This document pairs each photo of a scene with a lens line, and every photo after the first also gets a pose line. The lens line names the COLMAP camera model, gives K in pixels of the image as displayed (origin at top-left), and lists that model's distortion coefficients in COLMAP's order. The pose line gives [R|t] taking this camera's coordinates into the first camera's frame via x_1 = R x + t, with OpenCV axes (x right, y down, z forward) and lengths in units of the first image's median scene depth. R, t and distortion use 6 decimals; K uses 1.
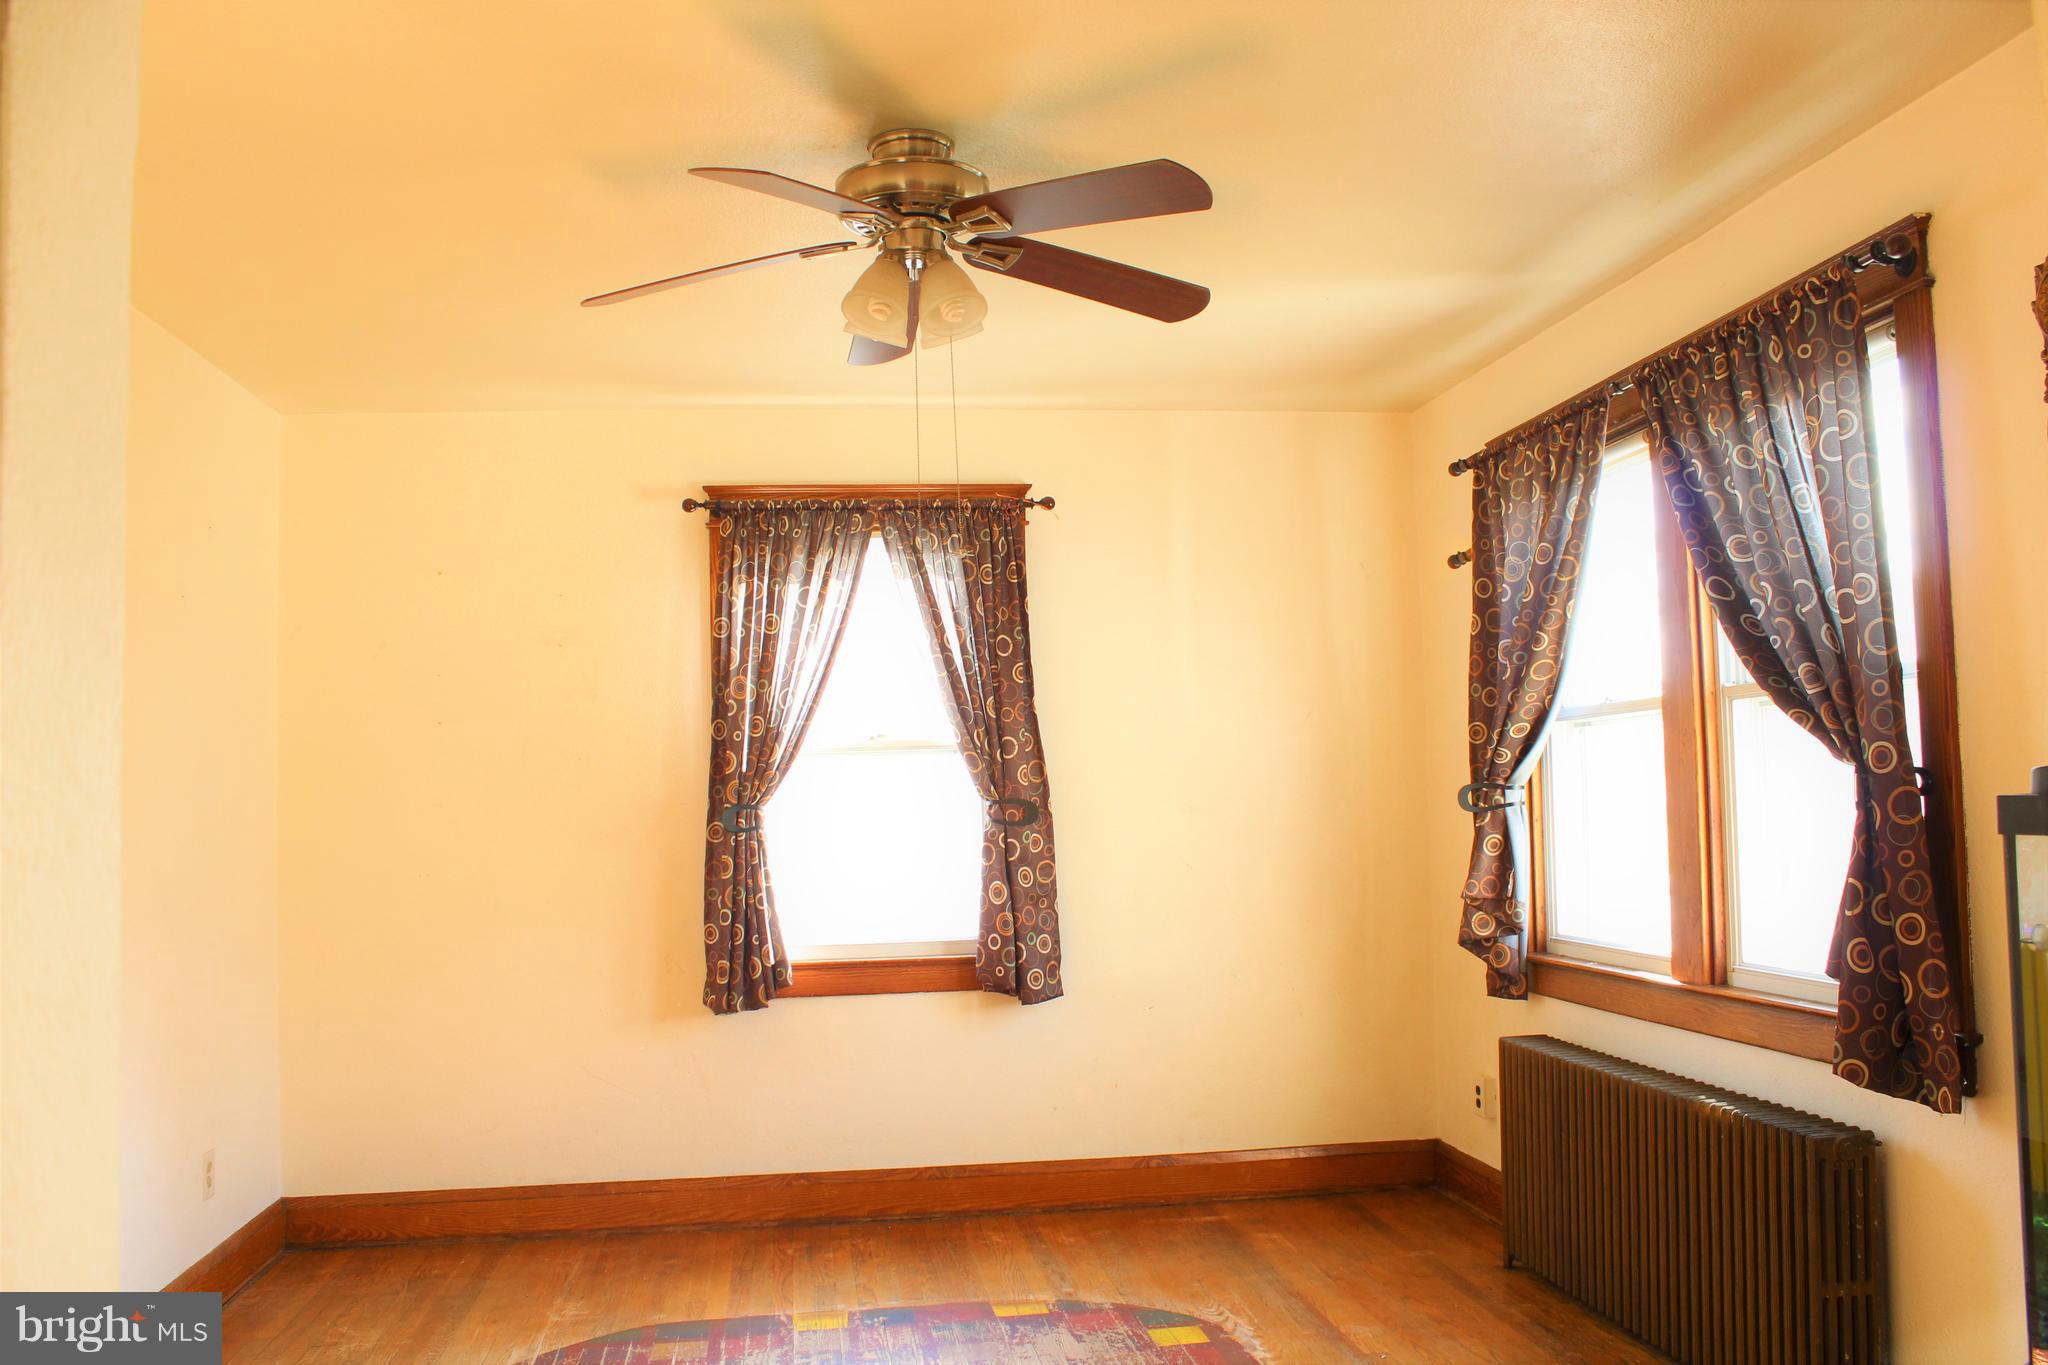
lens RADIAL K [[1709.6, 0, 1038.5], [0, 1709.6, 690.5], [0, 0, 1]] dist [-0.164037, 0.145634]
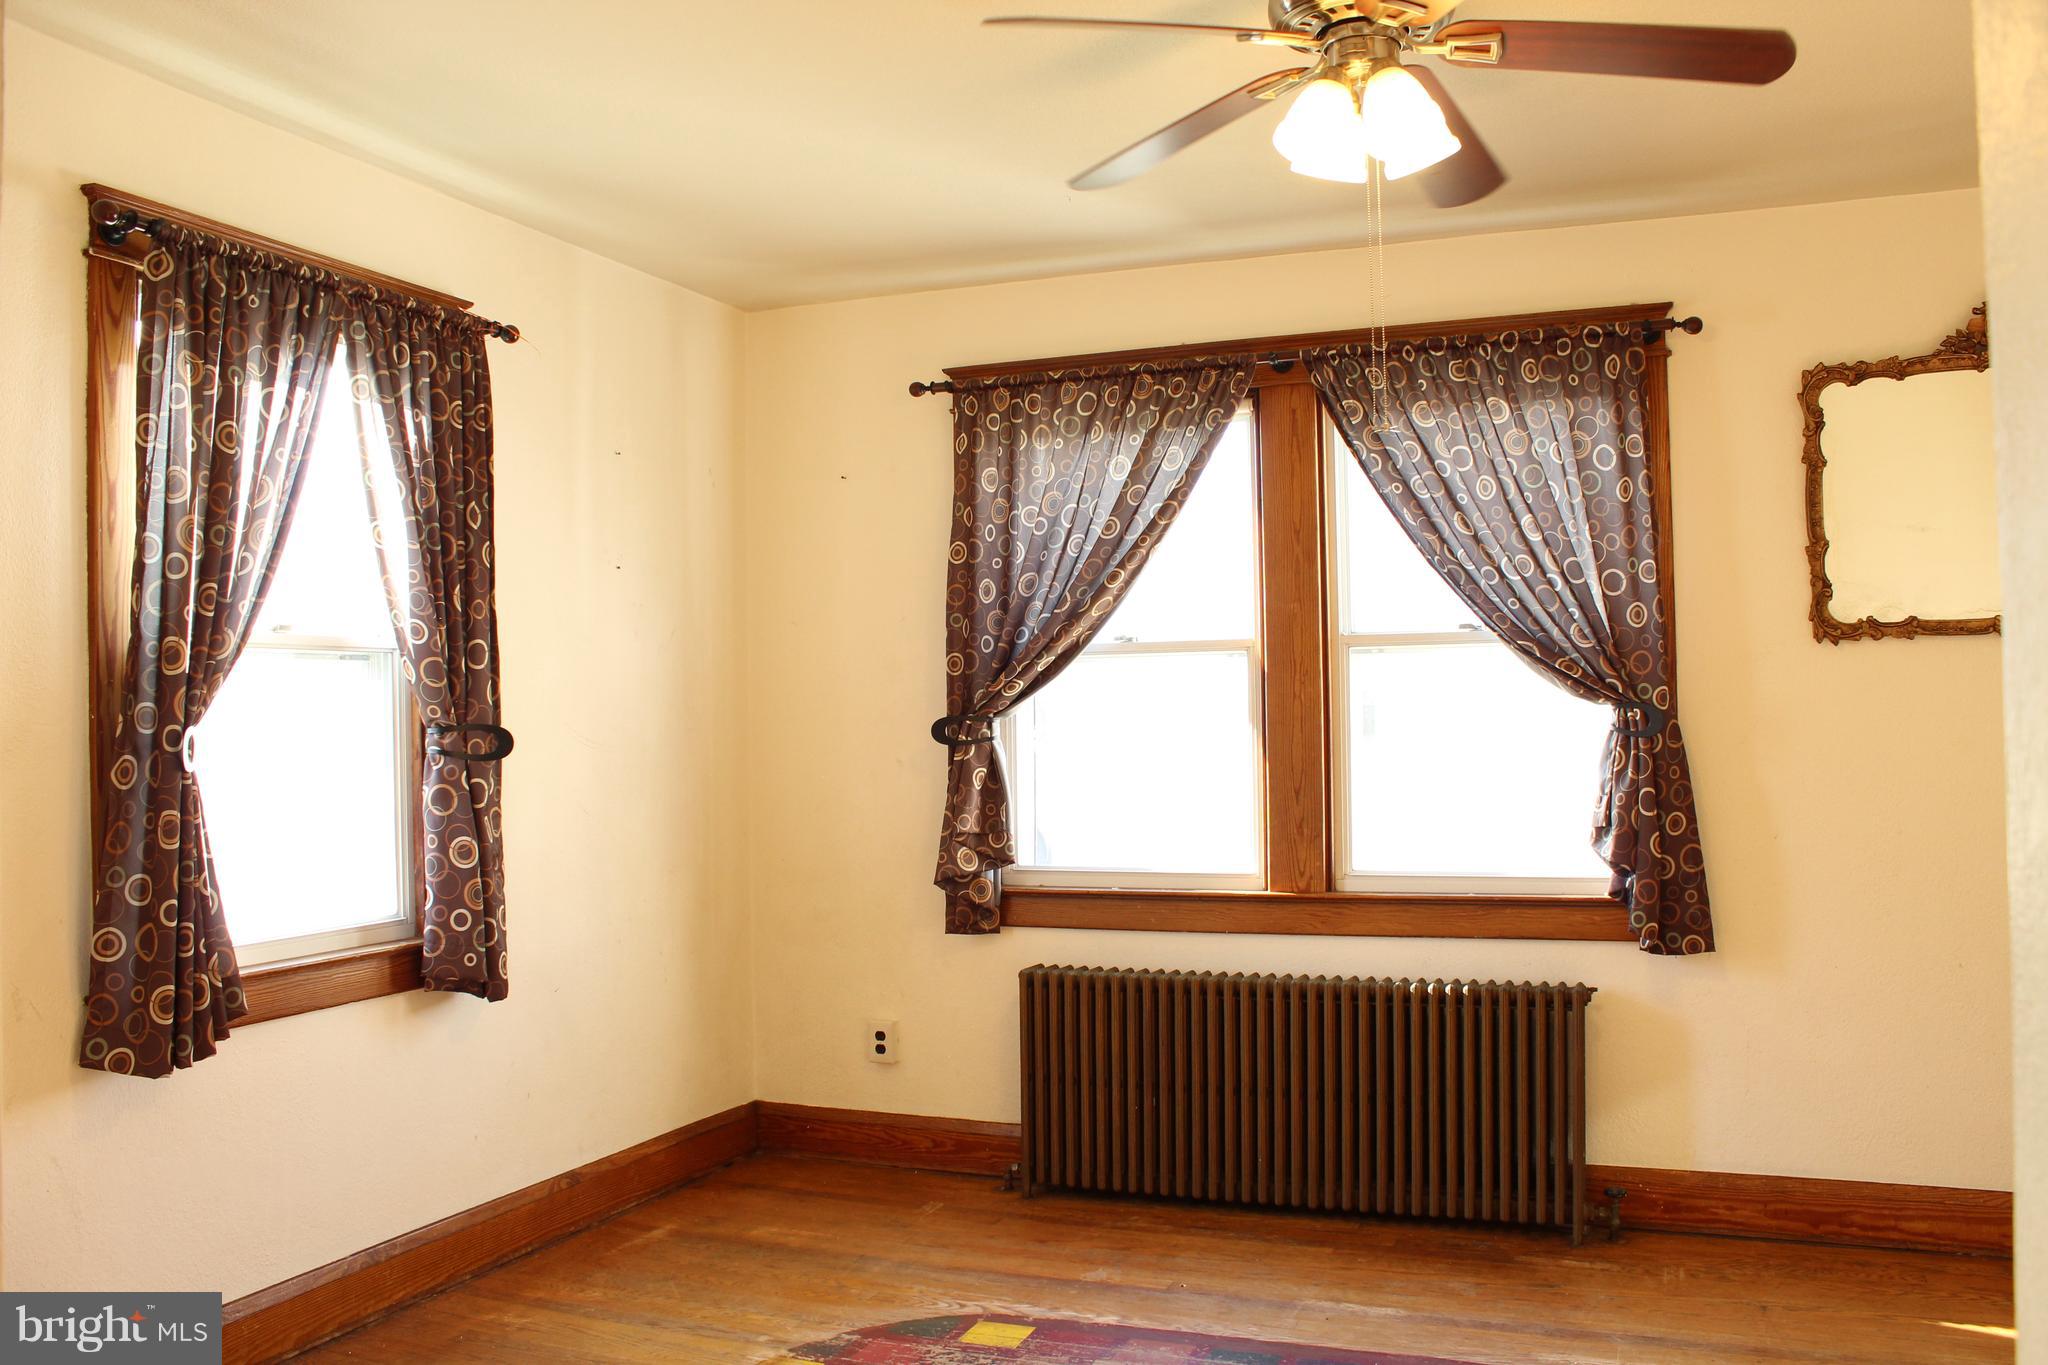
lens RADIAL K [[1709.6, 0, 1038.5], [0, 1709.6, 690.5], [0, 0, 1]] dist [-0.164037, 0.145634]
pose [[0.495576, 0.032669, 0.867950, -0.534654], [-0.054378, 0.998499, -0.006534, 0.041173], [-0.866861, -0.043960, 0.496609, 0.439193]]
